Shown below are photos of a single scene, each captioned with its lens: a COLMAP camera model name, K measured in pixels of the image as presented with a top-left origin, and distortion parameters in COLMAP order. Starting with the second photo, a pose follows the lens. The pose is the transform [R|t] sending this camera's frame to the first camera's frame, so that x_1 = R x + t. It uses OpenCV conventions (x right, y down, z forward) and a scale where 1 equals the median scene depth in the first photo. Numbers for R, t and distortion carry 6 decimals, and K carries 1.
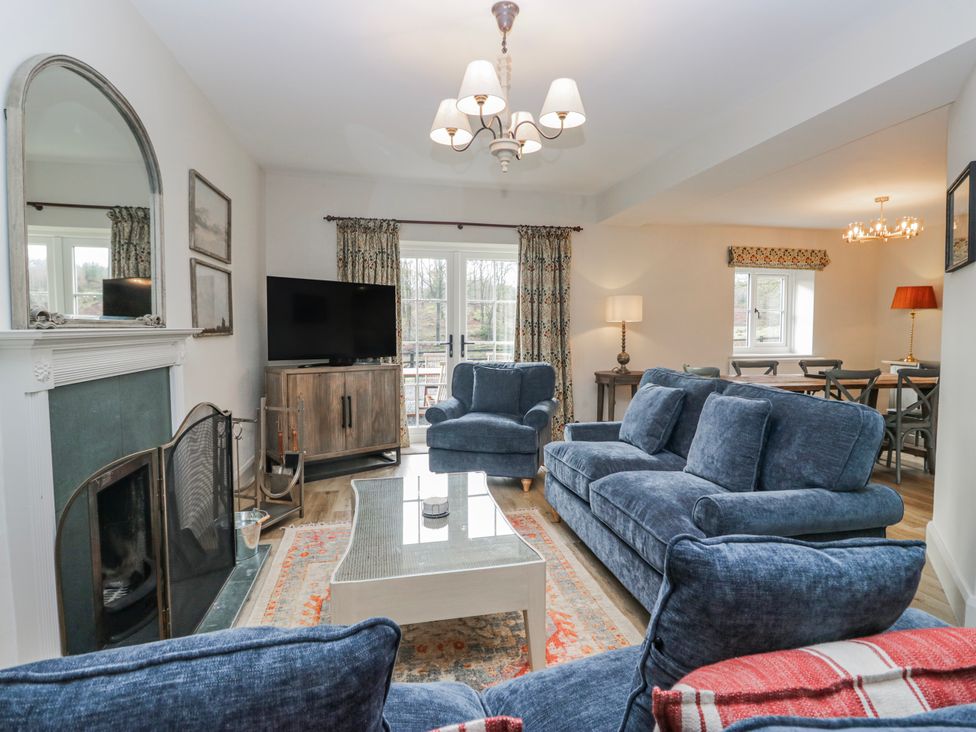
lens RADIAL K [[513.4, 0, 484.6], [0, 513.4, 353.6], [0, 0, 1]] dist [0.002270, -0.013689]
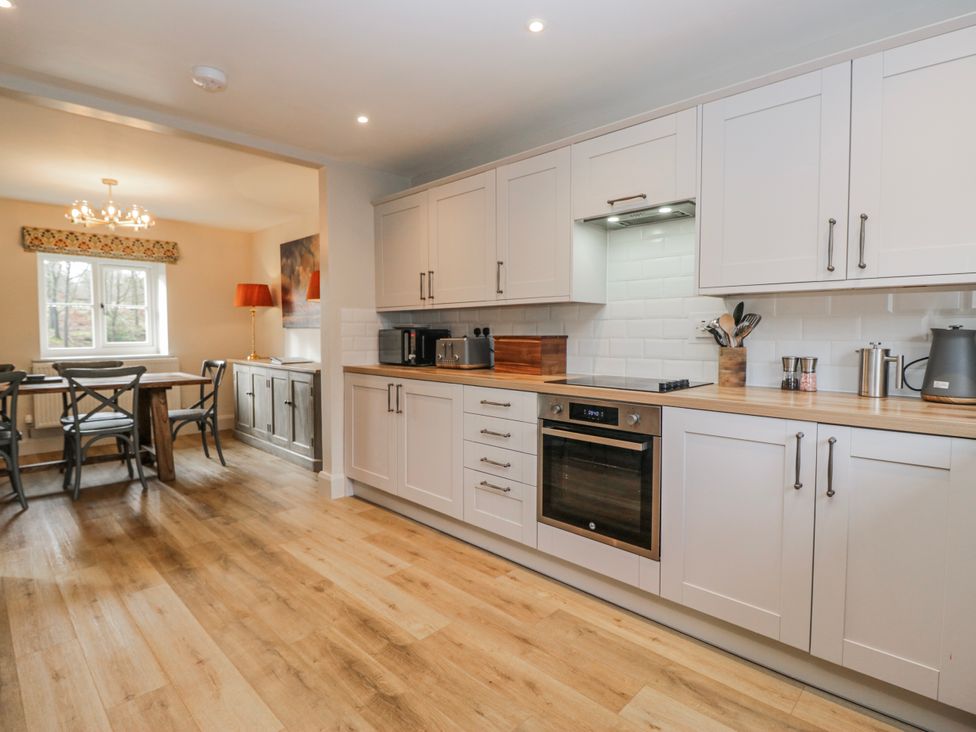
lens RADIAL K [[531.2, 0, 489.2], [0, 531.2, 353.2], [0, 0, 1]] dist [0.001716, 0.000477]
pose [[0.833899, -0.024763, 0.551362, 0.648352], [0.027659, 0.999613, 0.003063, 0.012794], [-0.551224, 0.012696, 0.834261, -0.122424]]
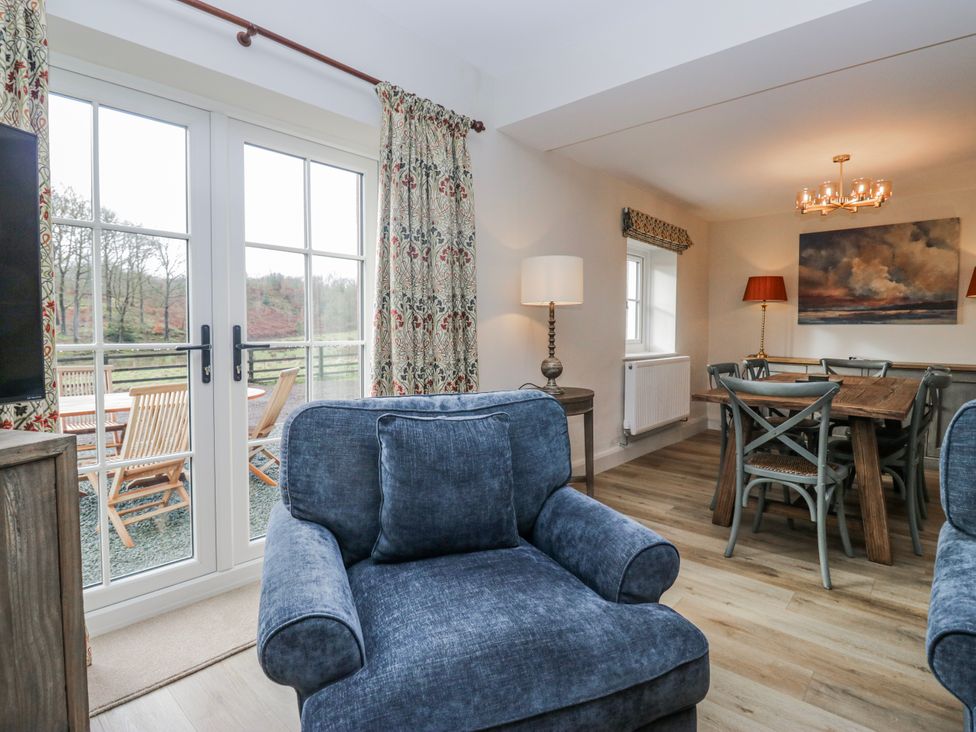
lens RADIAL K [[513.4, 0, 484.6], [0, 513.4, 353.6], [0, 0, 1]] dist [0.002270, -0.013689]
pose [[0.799898, -0.025400, 0.599598, -0.129299], [0.024591, 0.999652, 0.009542, -0.013530], [-0.599631, 0.007112, 0.800245, 0.560195]]
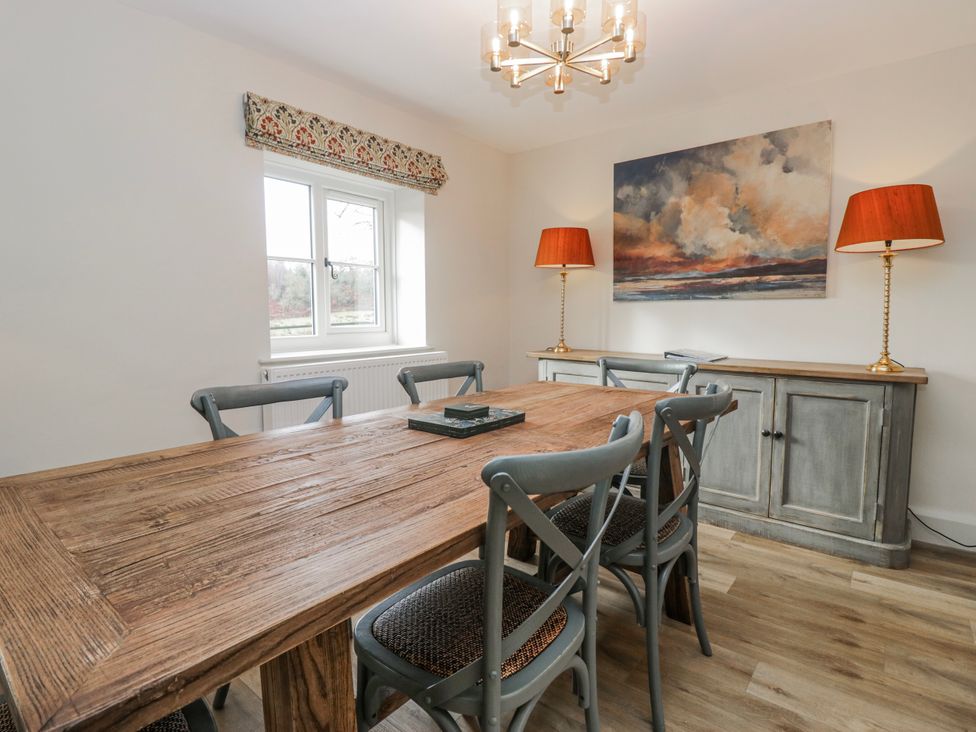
lens RADIAL K [[513.4, 0, 484.6], [0, 513.4, 353.6], [0, 0, 1]] dist [0.002270, -0.013689]
pose [[0.775150, -0.053184, 0.629535, 0.370214], [0.034117, 0.998520, 0.042349, -0.012625], [-0.630856, -0.011349, 0.775817, 0.579786]]
